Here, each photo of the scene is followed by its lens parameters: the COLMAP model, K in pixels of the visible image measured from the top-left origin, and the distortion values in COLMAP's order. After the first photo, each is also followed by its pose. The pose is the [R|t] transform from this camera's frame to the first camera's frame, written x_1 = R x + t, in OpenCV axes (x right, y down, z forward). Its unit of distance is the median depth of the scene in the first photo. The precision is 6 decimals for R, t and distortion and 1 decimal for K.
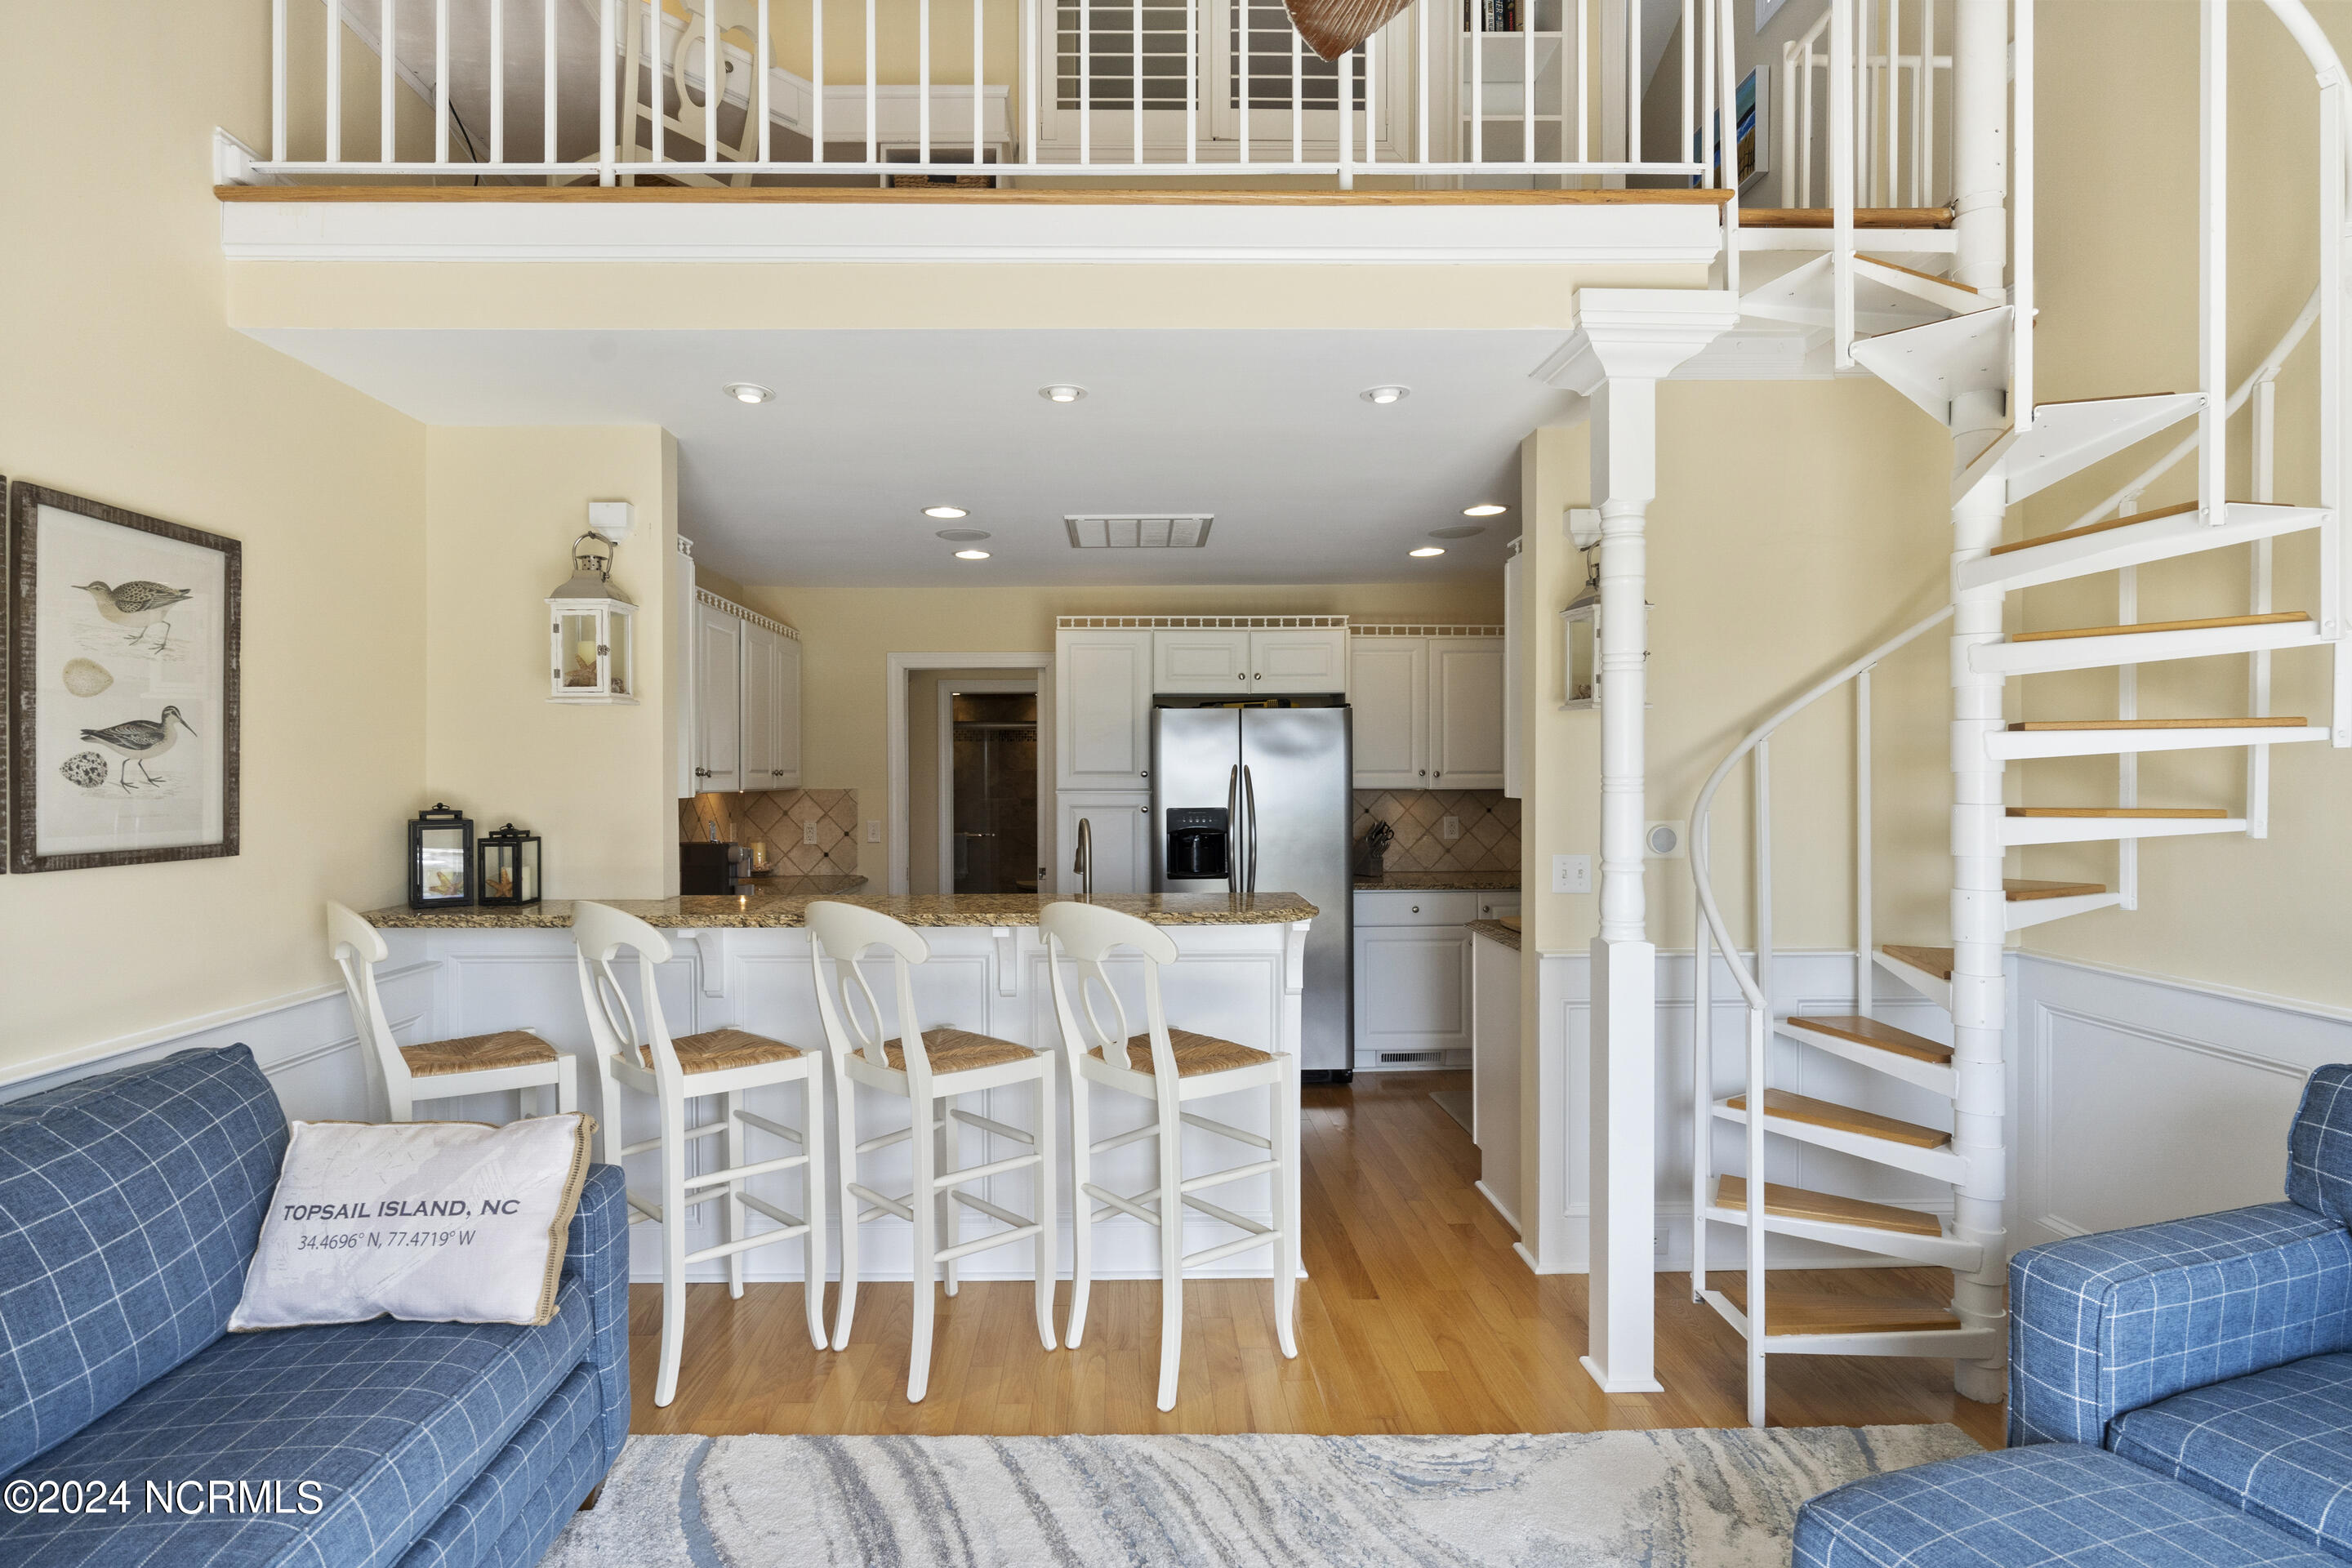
lens RADIAL K [[1142.8, 0, 1117.8], [0, 1142.8, 791.0], [0, 0, 1]] dist [-0.000658, 0.000789]
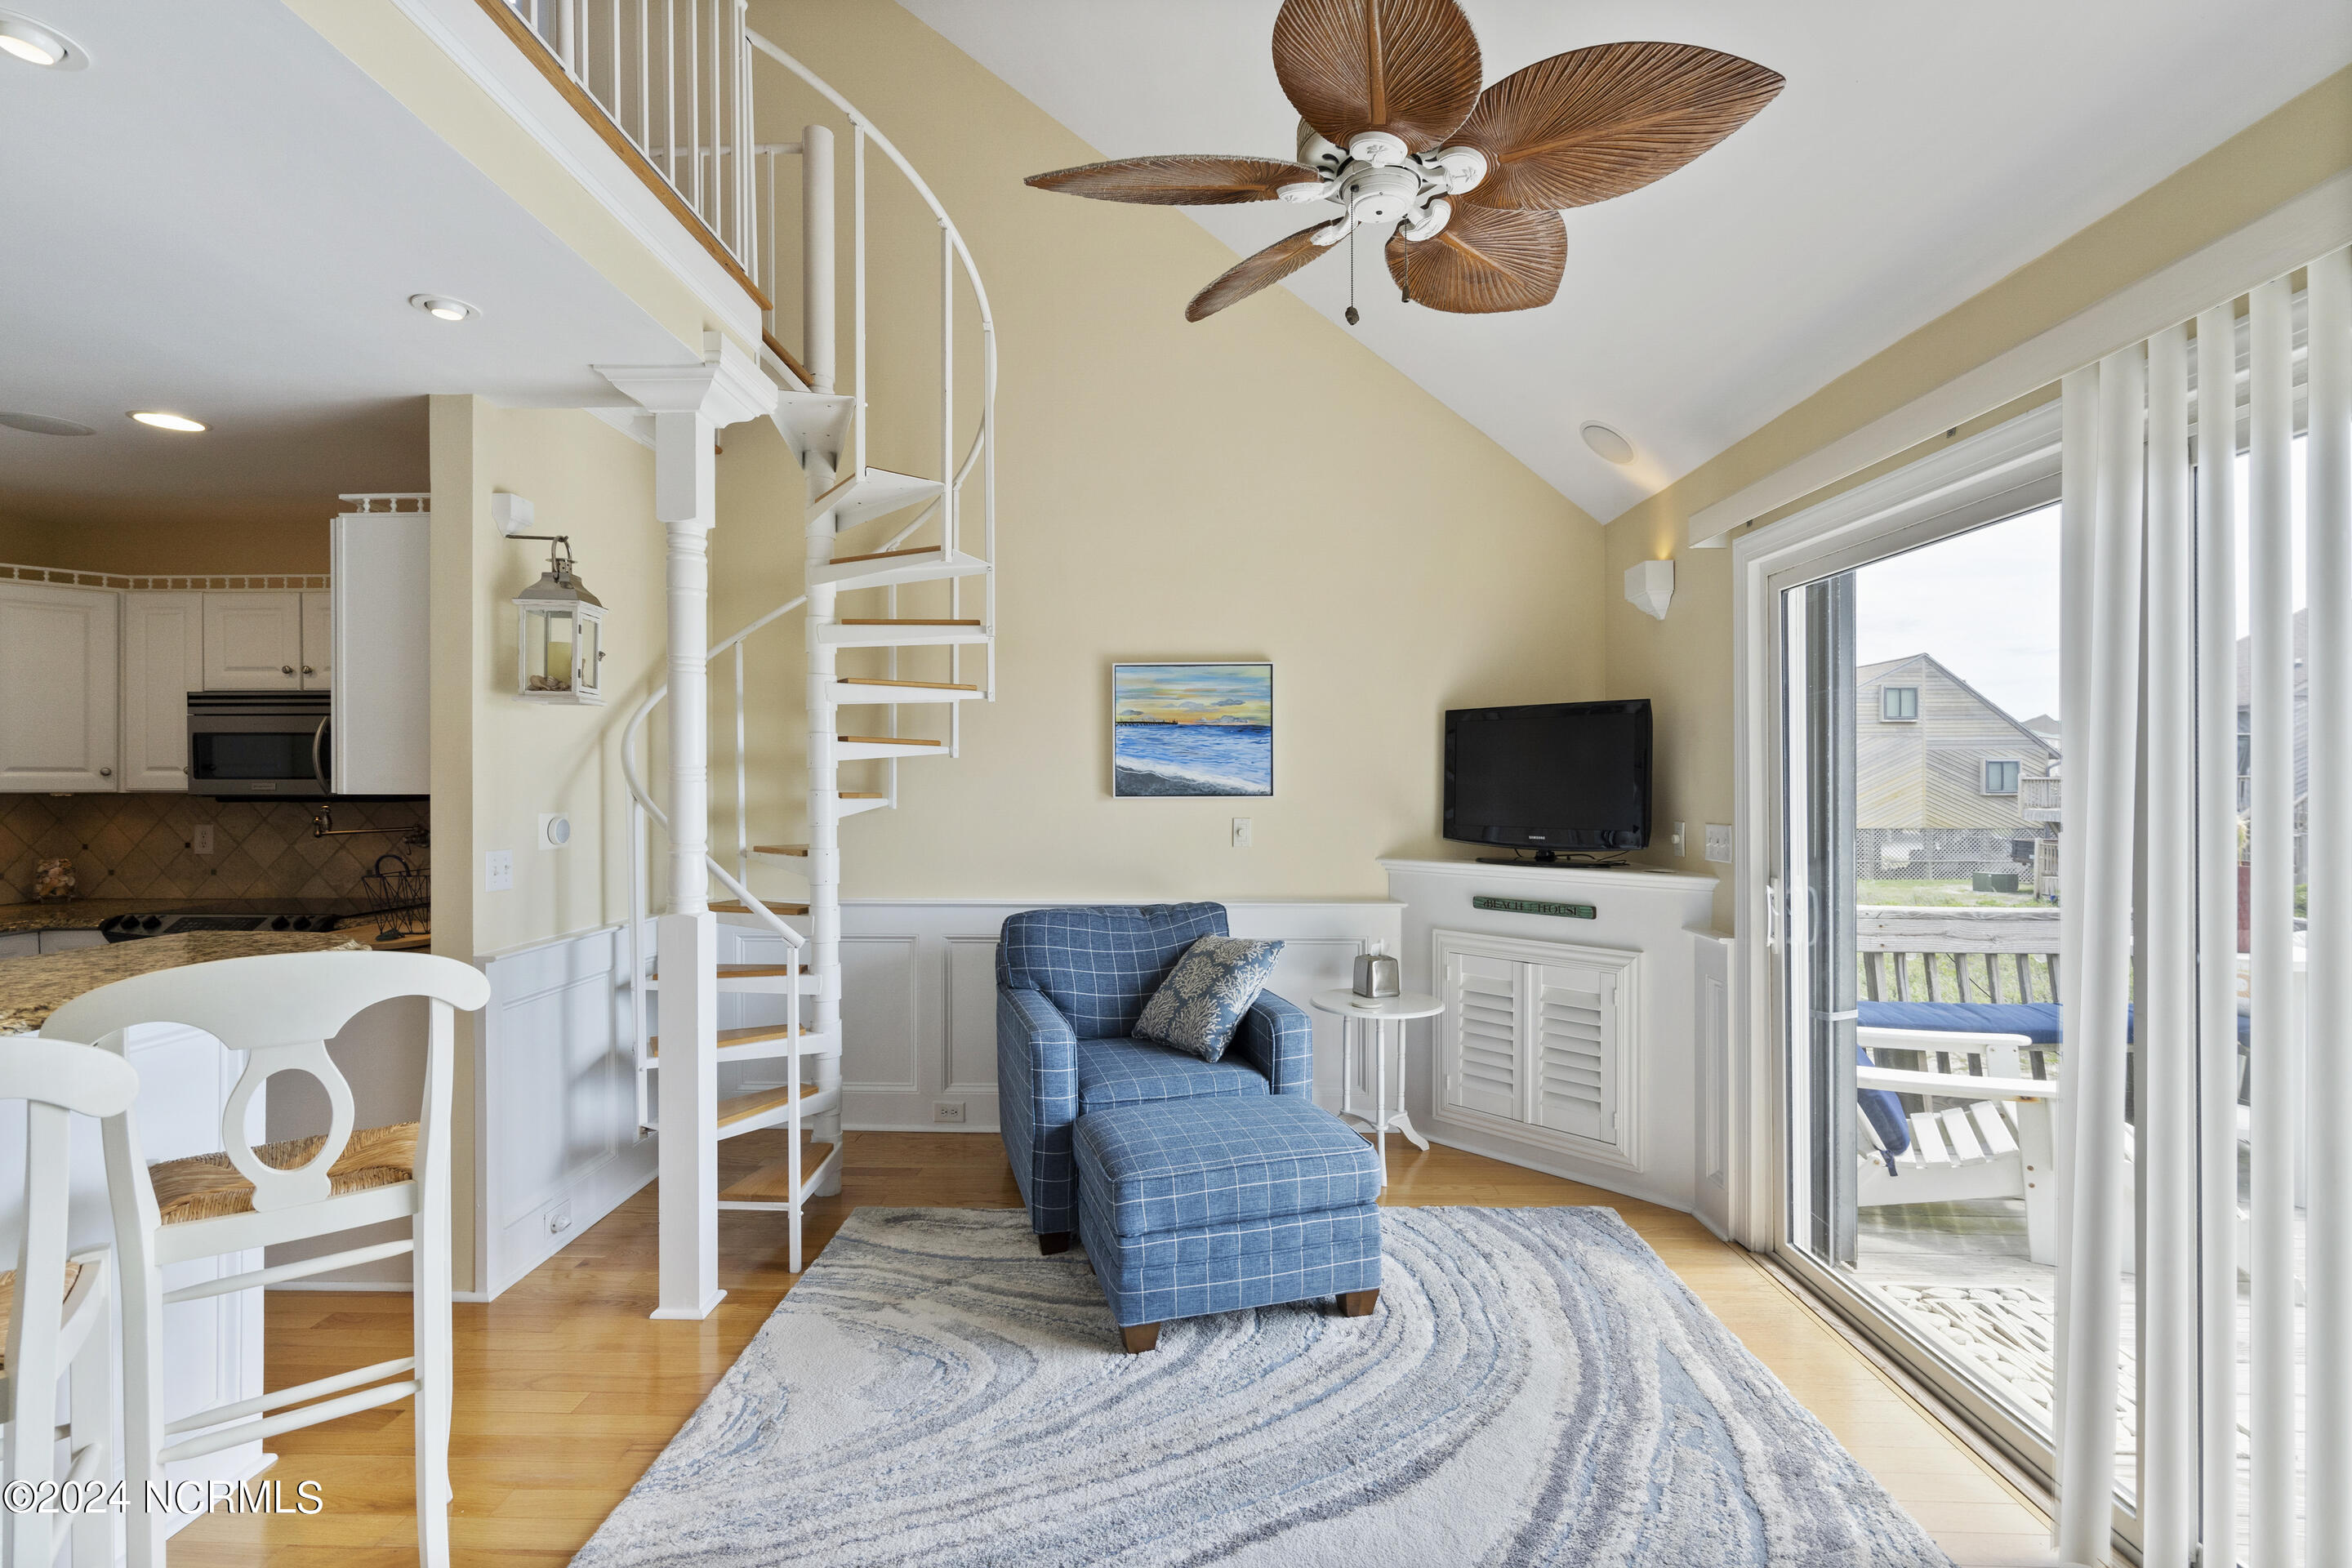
lens RADIAL K [[1074.3, 0, 1176.0], [0, 1074.3, 784.0], [0, 0, 1]] dist [-0.009330, 0.000749]
pose [[0.024339, 0.003762, 0.999697, -0.593813], [0.016600, 0.999854, -0.004167, 0.016381], [-0.999566, 0.016696, 0.024273, 0.492309]]
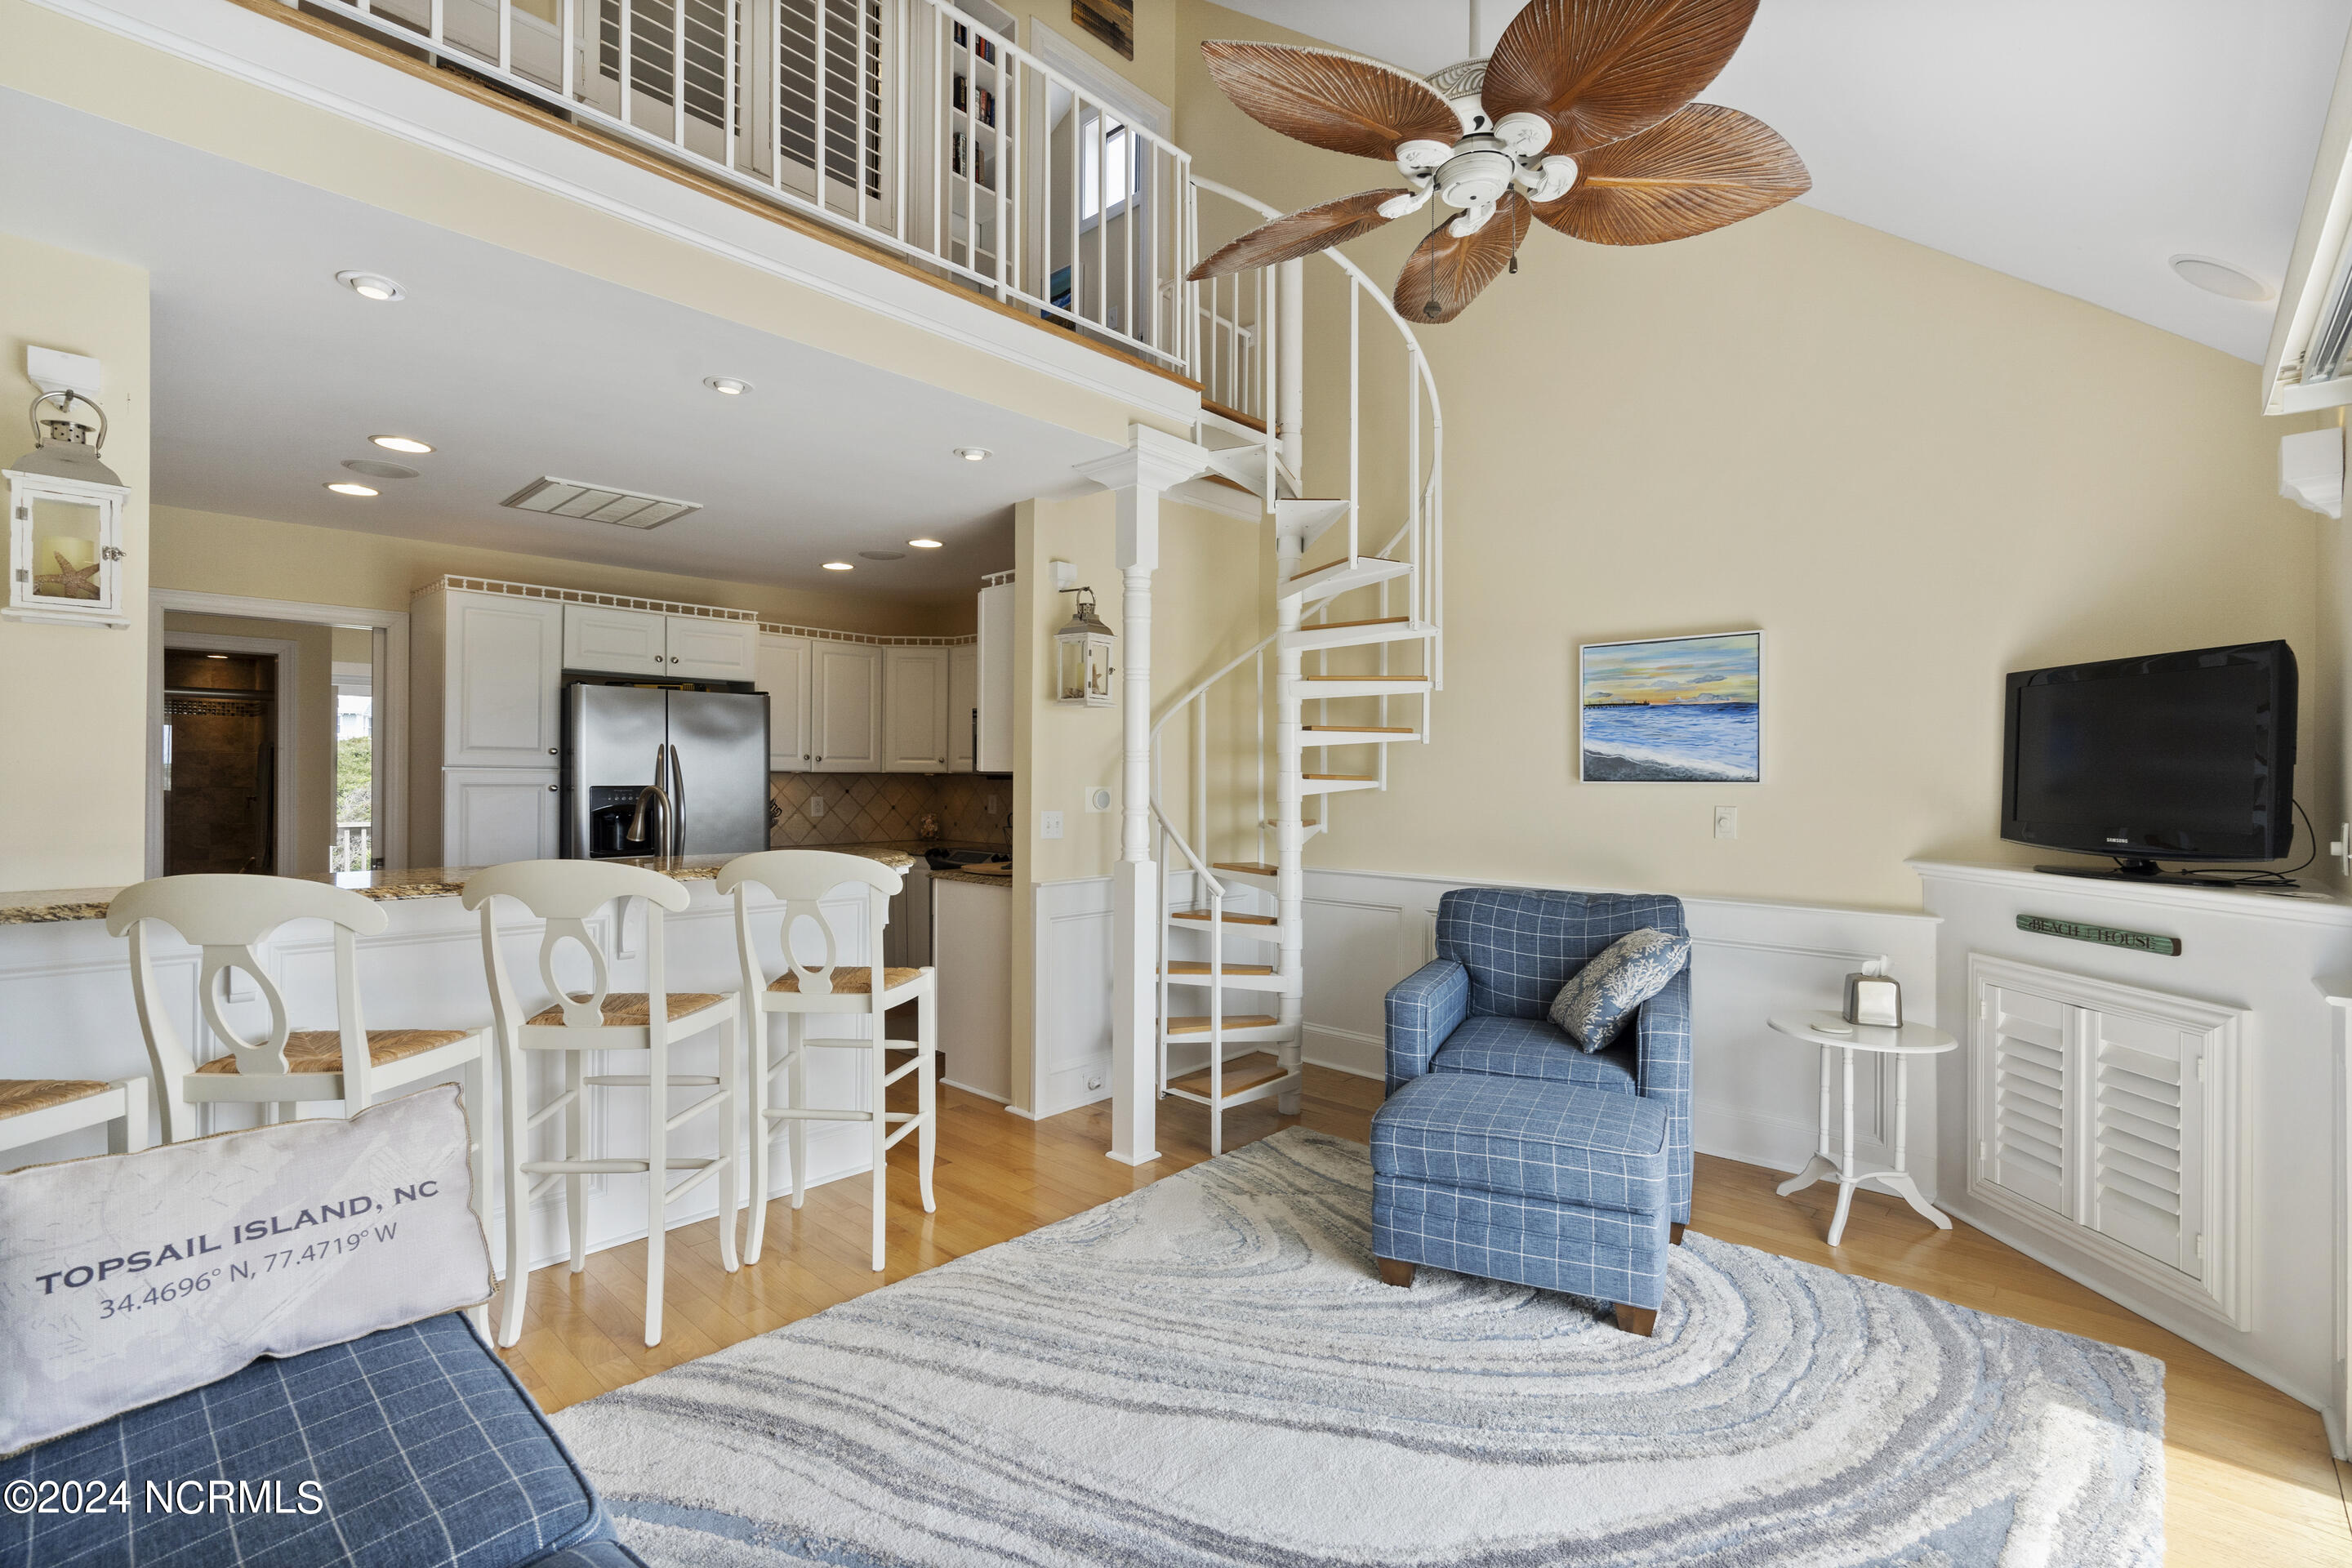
lens RADIAL K [[1080.2, 0, 1176.0], [0, 1080.2, 784.0], [0, 0, 1]] dist [0.000166, 0.000572]
pose [[0.685151, 0.004469, 0.728387, -0.546768], [0.002213, 0.999964, -0.008217, 0.041237], [-0.728398, 0.007242, 0.685116, -0.003235]]
